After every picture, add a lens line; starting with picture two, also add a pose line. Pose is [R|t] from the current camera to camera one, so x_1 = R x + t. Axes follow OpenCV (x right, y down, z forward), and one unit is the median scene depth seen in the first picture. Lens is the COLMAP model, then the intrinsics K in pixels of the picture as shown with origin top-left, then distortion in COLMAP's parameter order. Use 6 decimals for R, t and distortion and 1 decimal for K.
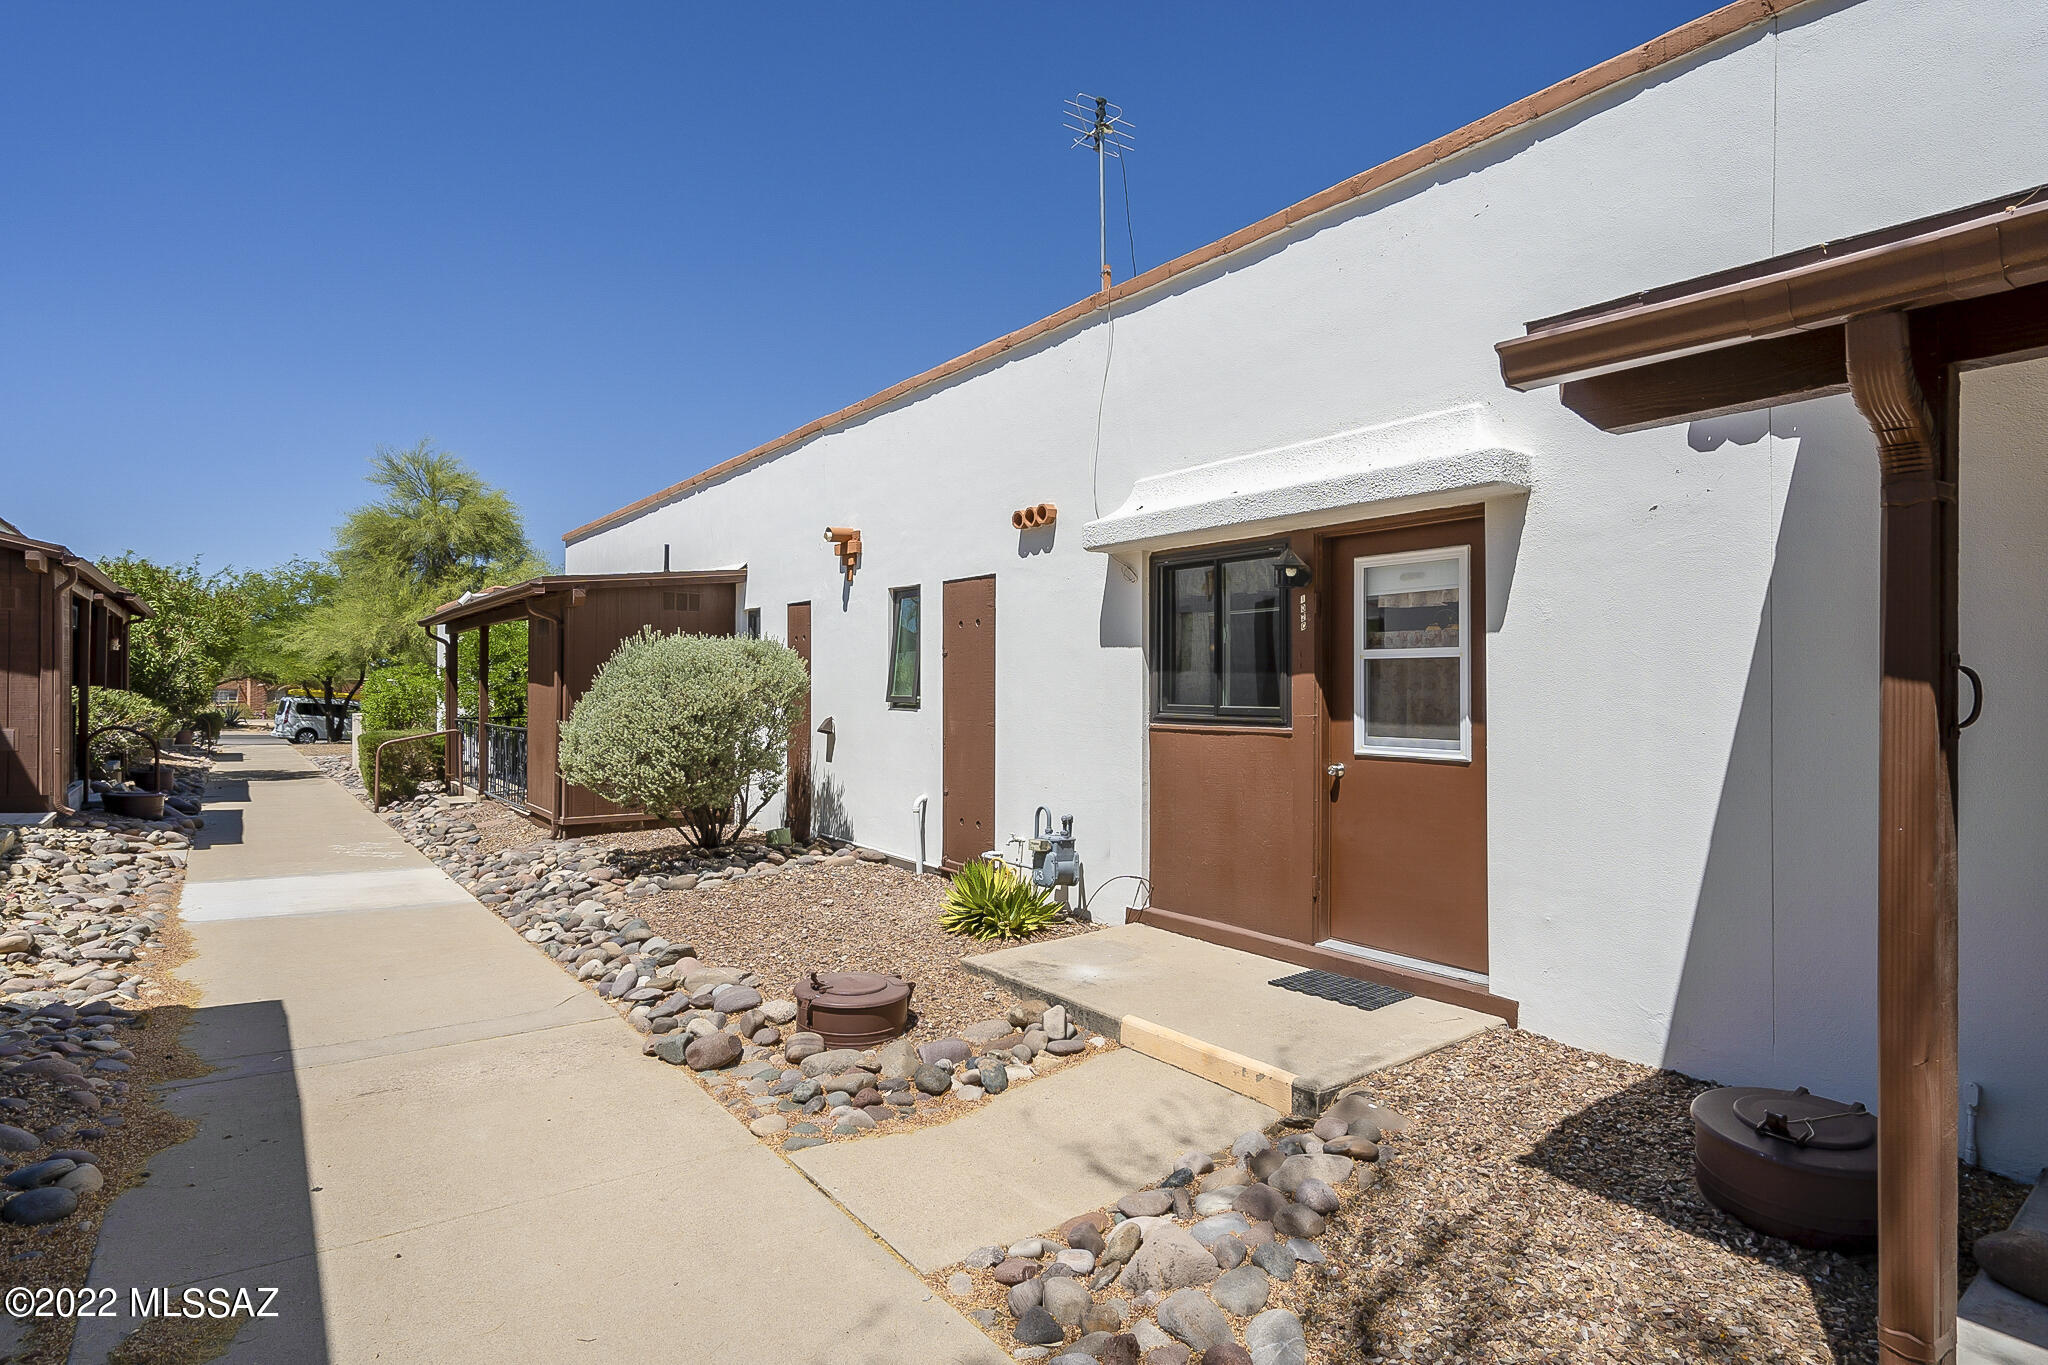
lens RADIAL K [[1052.0, 0, 1024.5], [0, 1052.0, 671.3], [0, 0, 1]] dist [-0.003016, -0.000173]
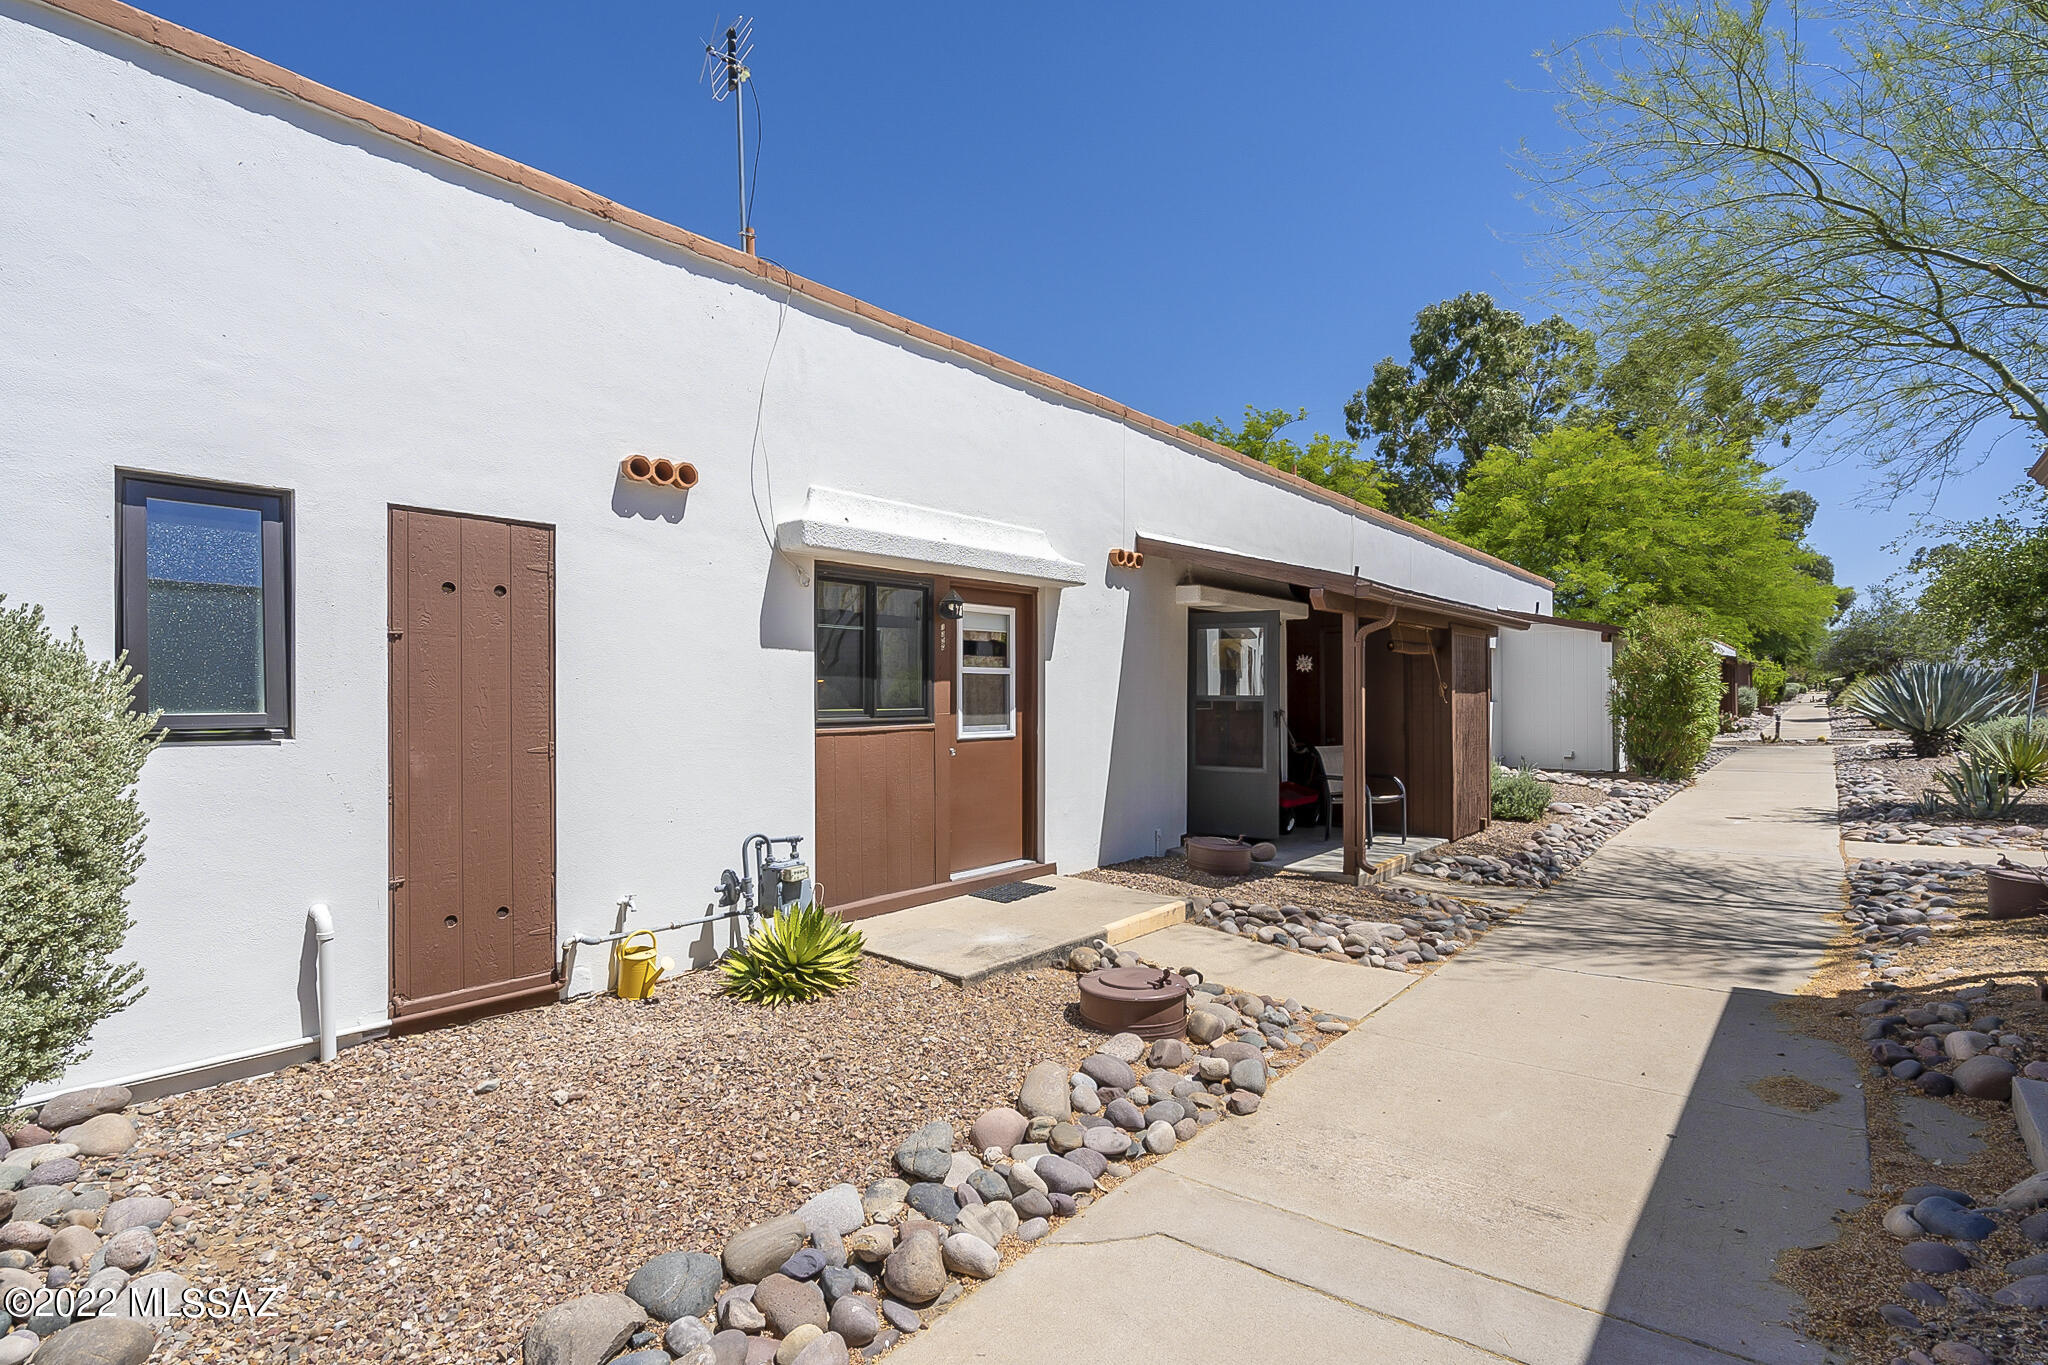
lens RADIAL K [[928.7, 0, 1016.5], [0, 928.7, 671.5], [0, 0, 1]] dist [-0.001232, 0.001331]
pose [[-0.200043, 0.024919, 0.979470, -0.801197], [-0.008075, 0.999601, -0.027080, 0.017526], [-0.979754, -0.013326, -0.199762, 0.999770]]
